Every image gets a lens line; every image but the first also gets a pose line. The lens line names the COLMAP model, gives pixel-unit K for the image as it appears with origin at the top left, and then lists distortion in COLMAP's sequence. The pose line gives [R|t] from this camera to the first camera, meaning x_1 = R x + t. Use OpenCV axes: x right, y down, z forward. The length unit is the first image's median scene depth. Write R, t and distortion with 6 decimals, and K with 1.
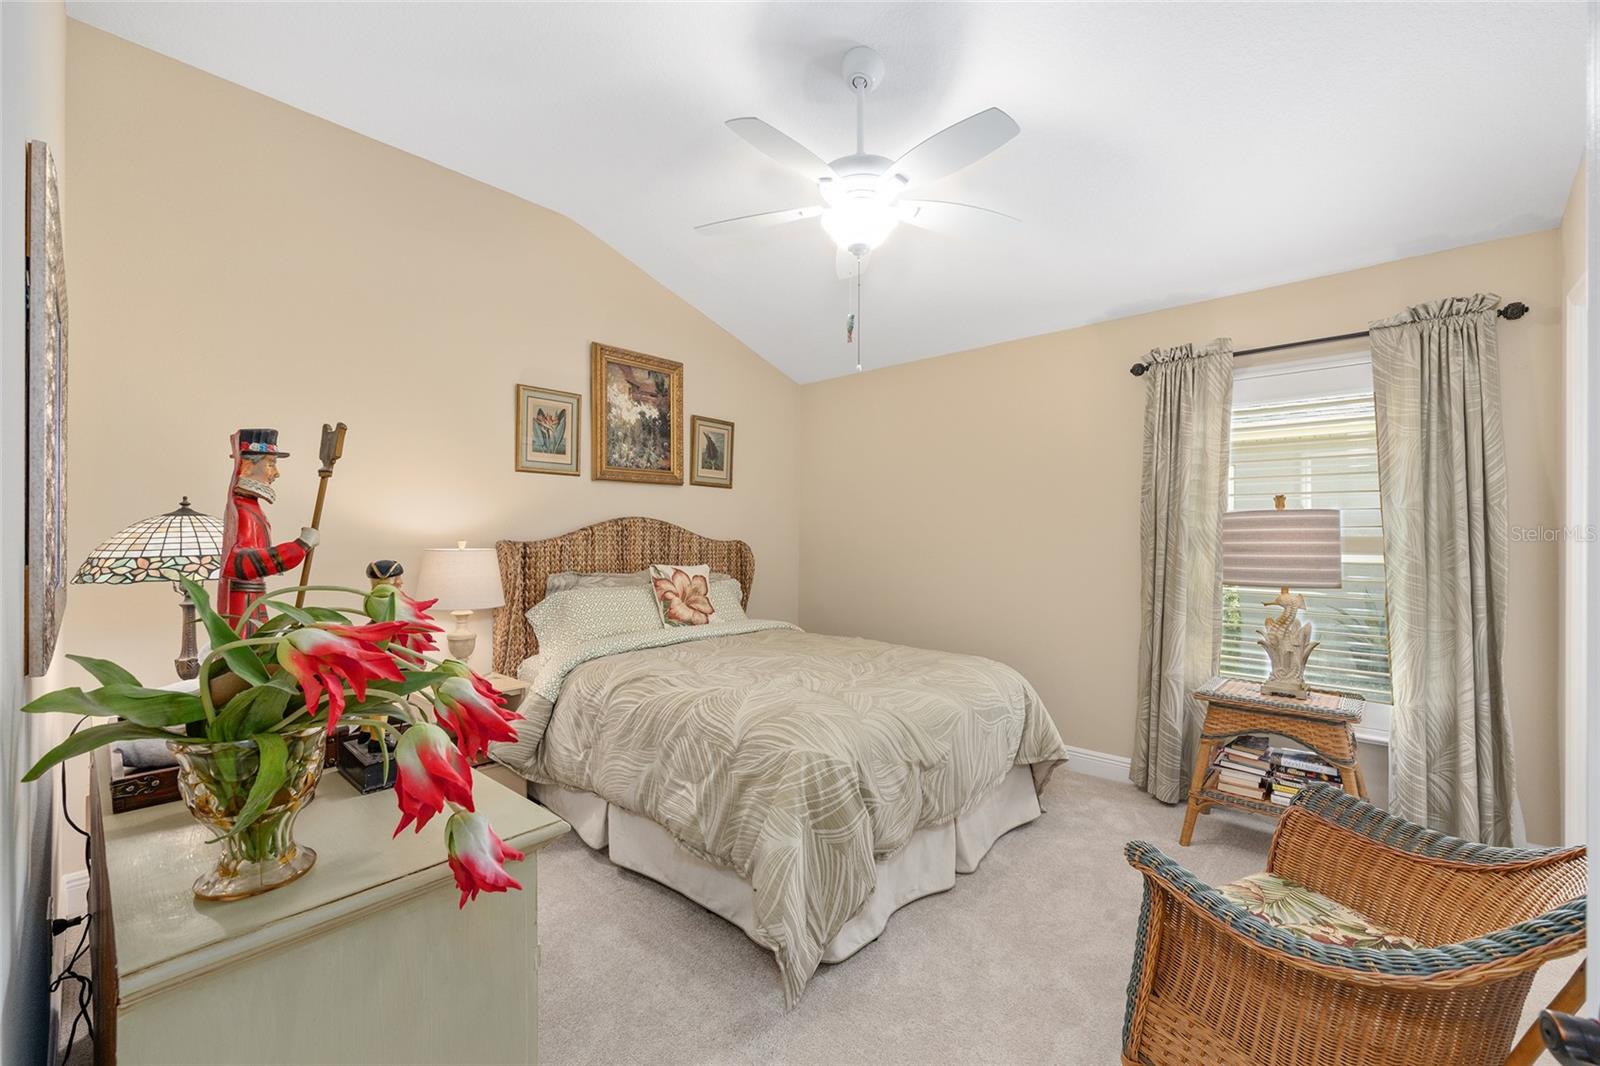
lens RADIAL K [[638.3, 0, 804.9], [0, 638.3, 536.2], [0, 0, 1]] dist [-0.000203, -0.000007]
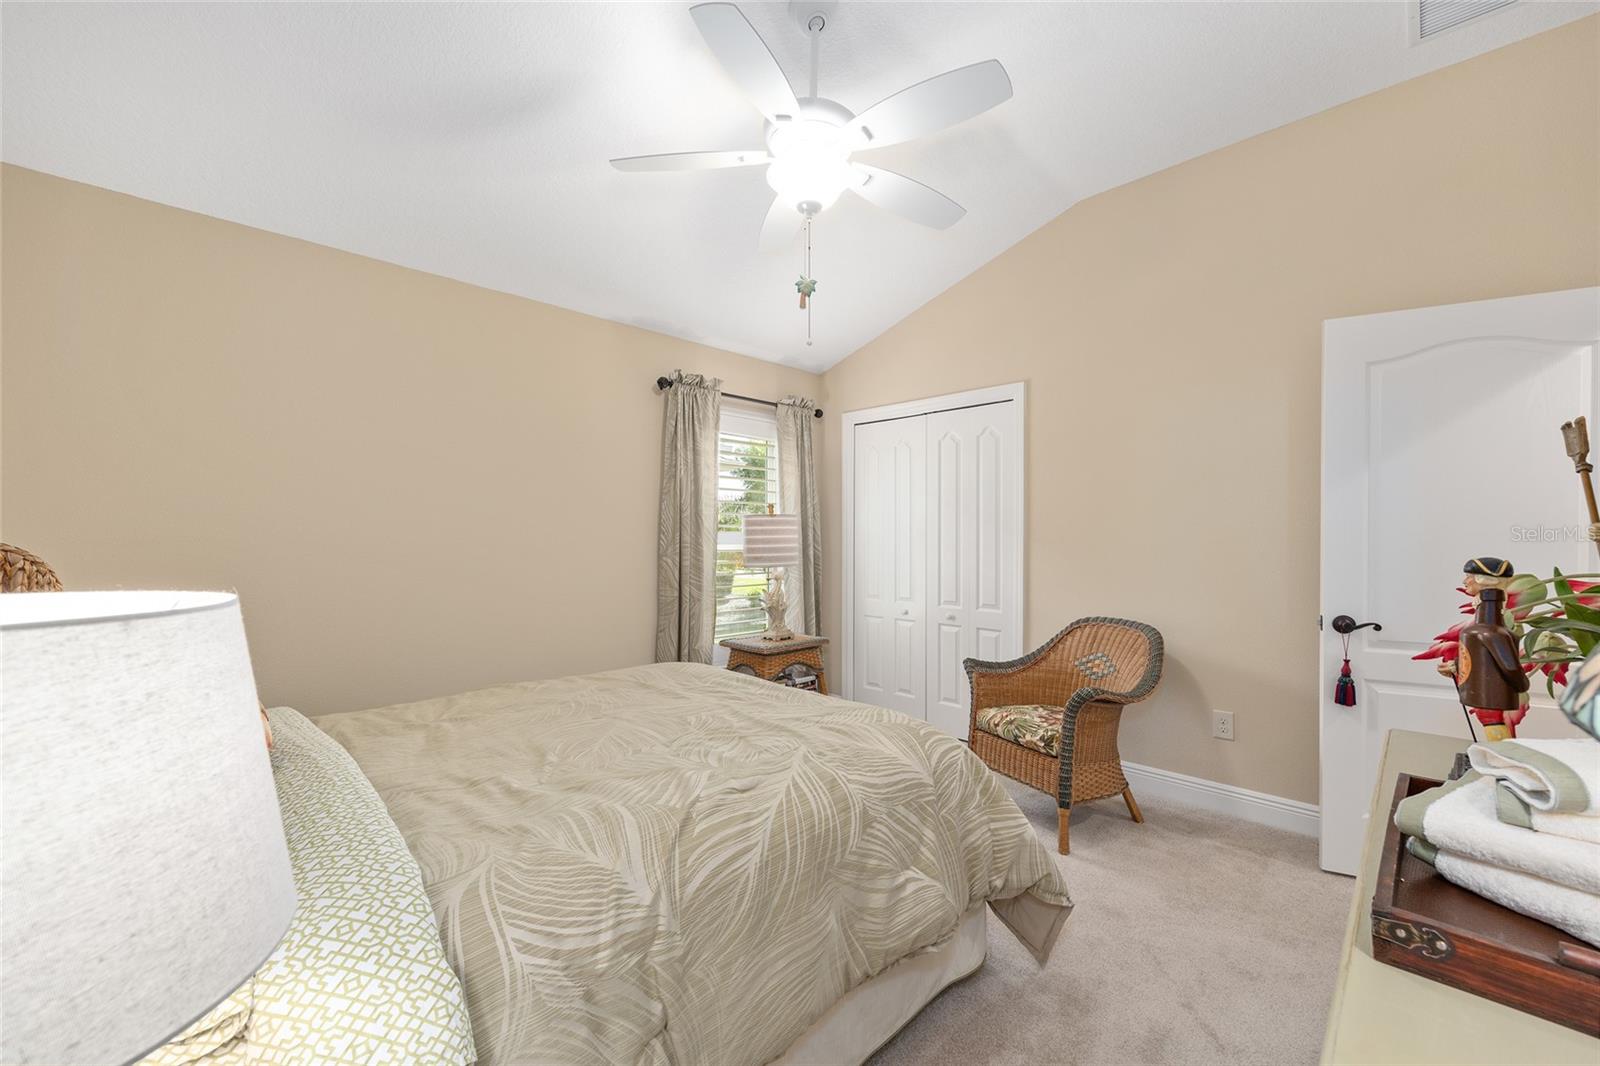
lens RADIAL K [[638.3, 0, 804.9], [0, 638.3, 536.2], [0, 0, 1]] dist [-0.000203, -0.000007]
pose [[0.061938, -0.004263, 0.998071, -0.728573], [-0.002841, 0.999986, 0.004448, 0.002898], [-0.998076, -0.003111, 0.061925, 0.858995]]
